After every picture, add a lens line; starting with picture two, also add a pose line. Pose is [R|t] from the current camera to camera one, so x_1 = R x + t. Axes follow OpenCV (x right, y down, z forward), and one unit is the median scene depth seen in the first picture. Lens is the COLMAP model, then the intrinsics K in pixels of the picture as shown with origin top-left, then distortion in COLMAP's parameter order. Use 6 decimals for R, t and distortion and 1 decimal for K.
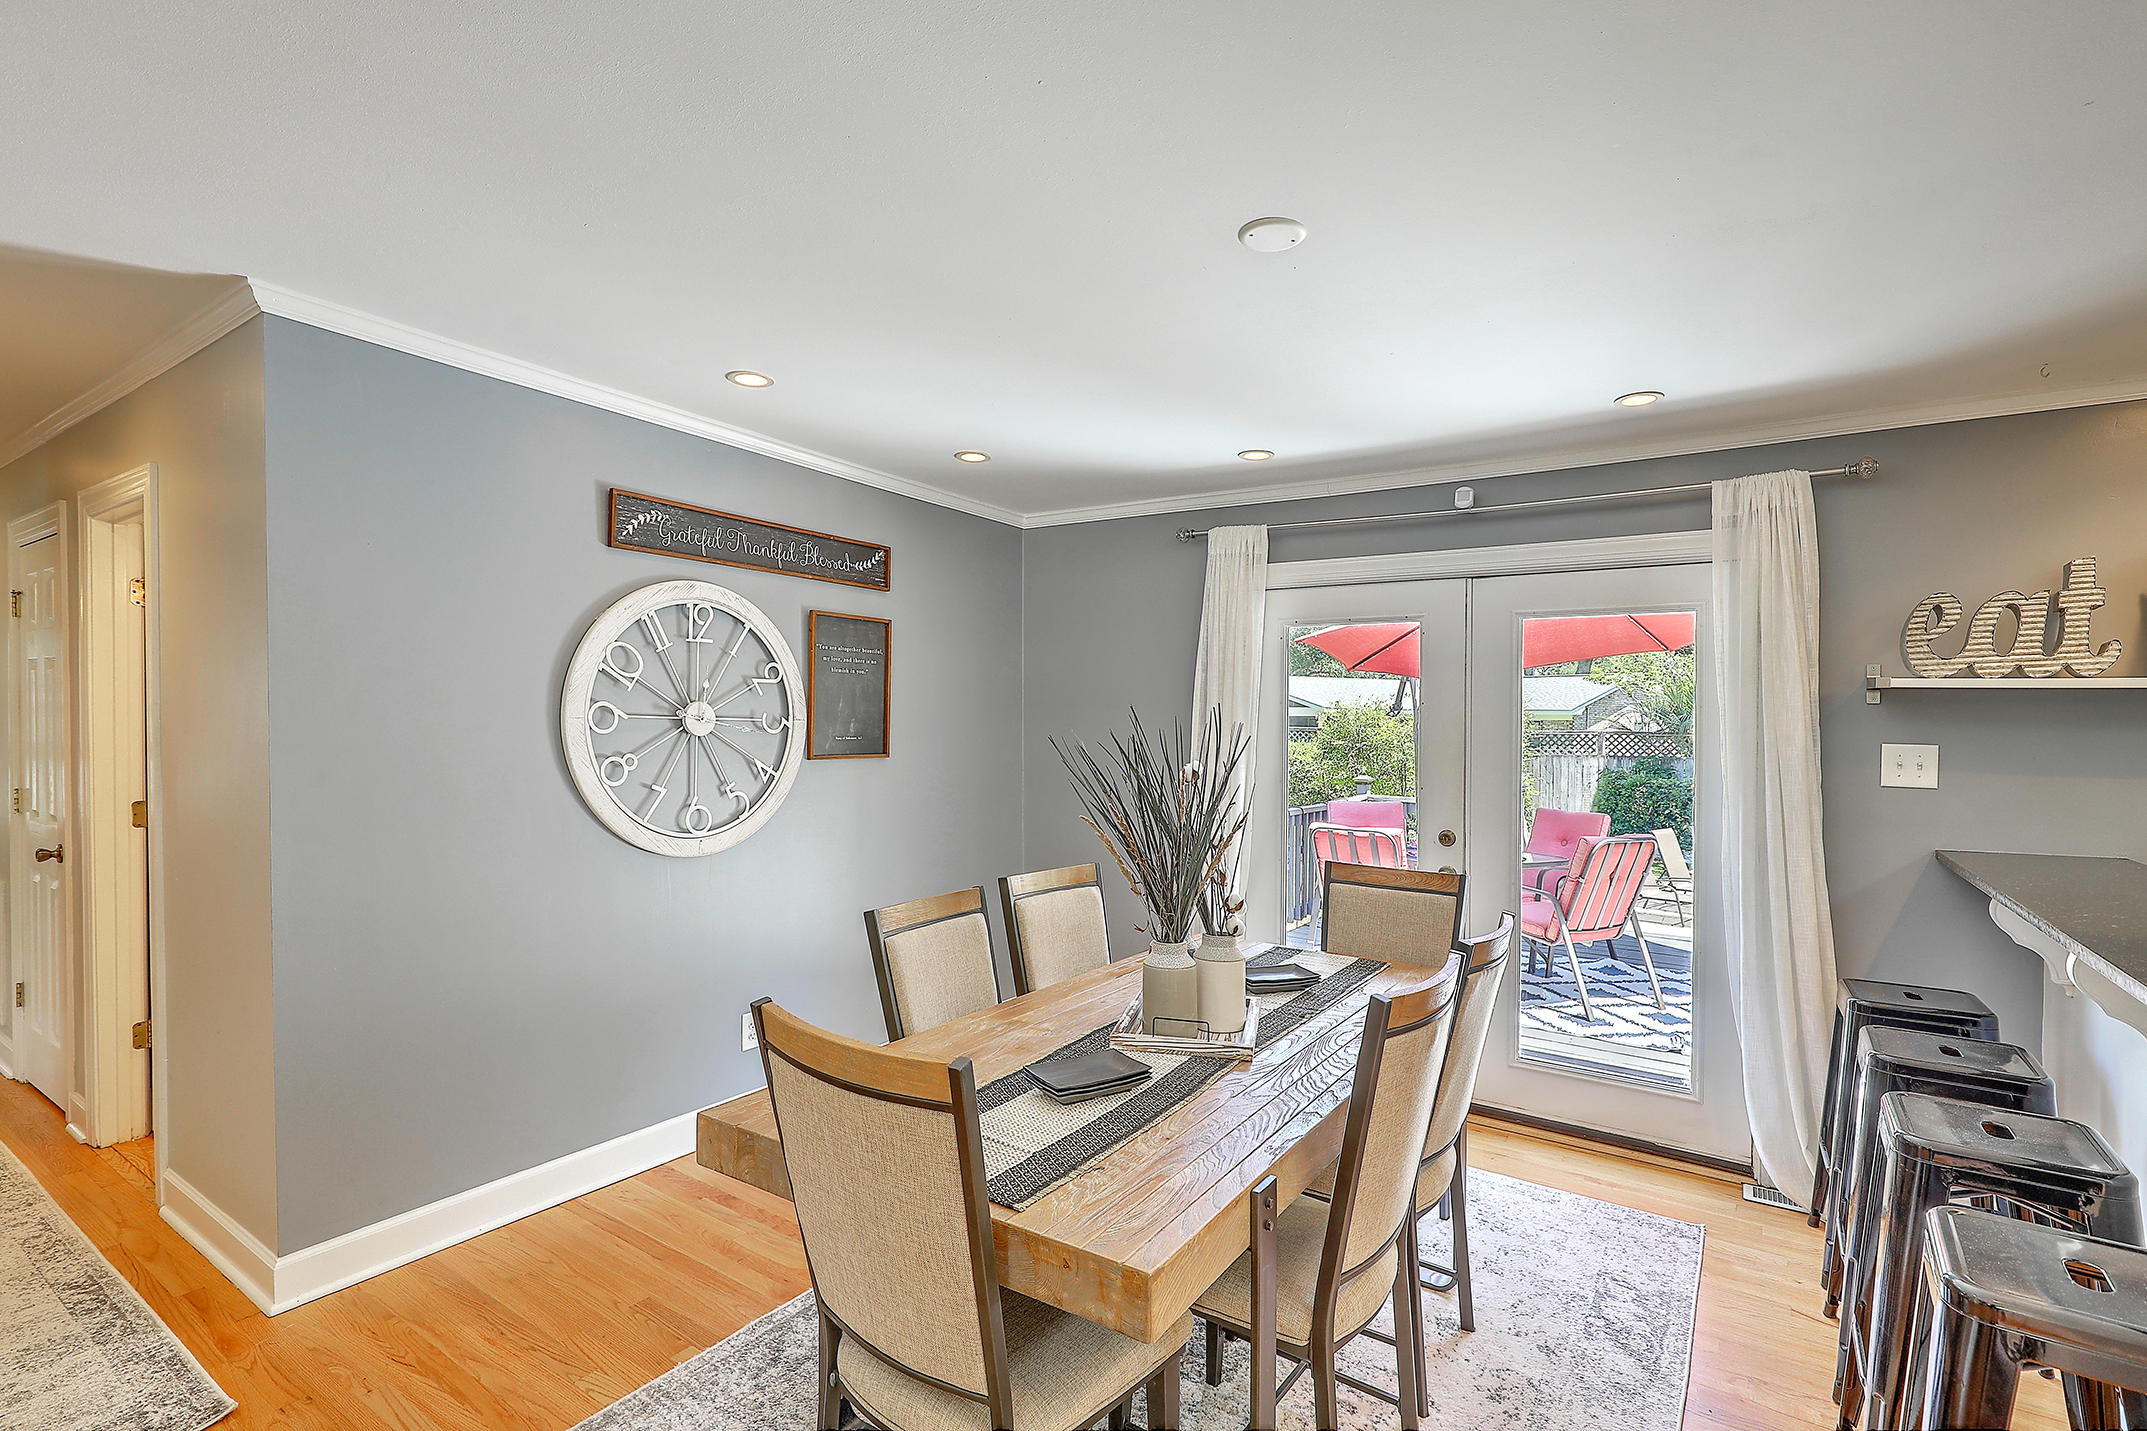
lens RADIAL K [[1002.2, 0, 1083.5], [0, 1002.2, 744.0], [0, 0, 1]] dist [-0.007635, -0.000033]
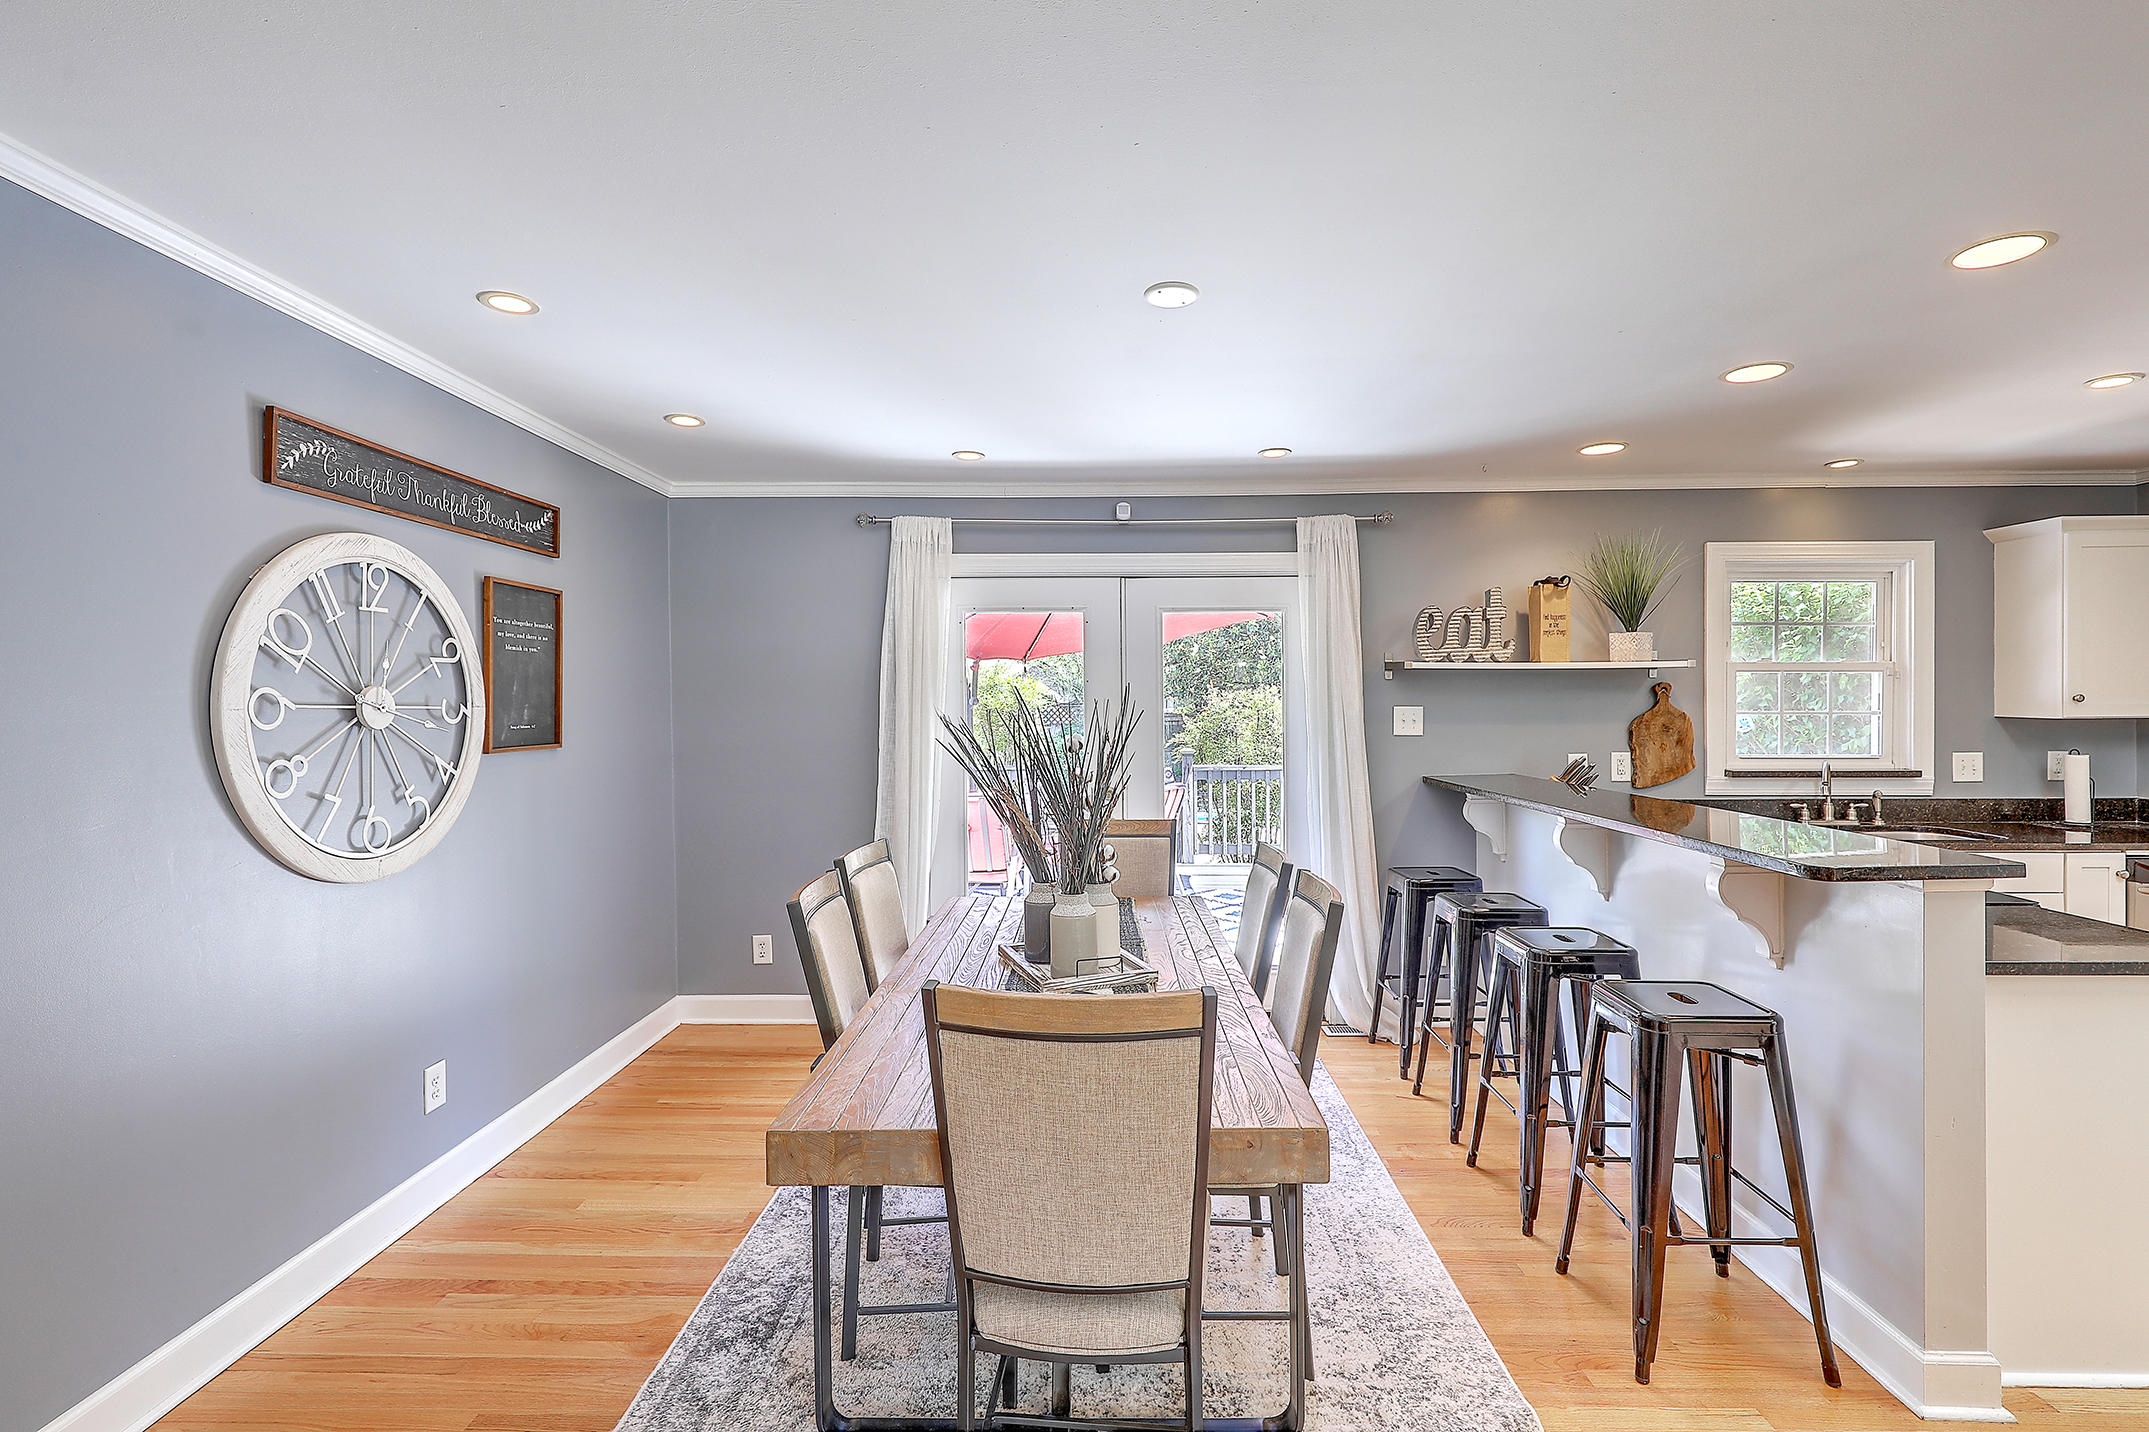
lens RADIAL K [[974.8, 0, 1076.7], [0, 974.8, 723.2], [0, 0, 1]] dist [0.001152, -0.000678]
pose [[0.839061, -0.030981, 0.543154, -0.338918], [0.028521, 0.999509, 0.012953, -0.007078], [-0.543289, 0.004623, 0.839533, 0.044822]]
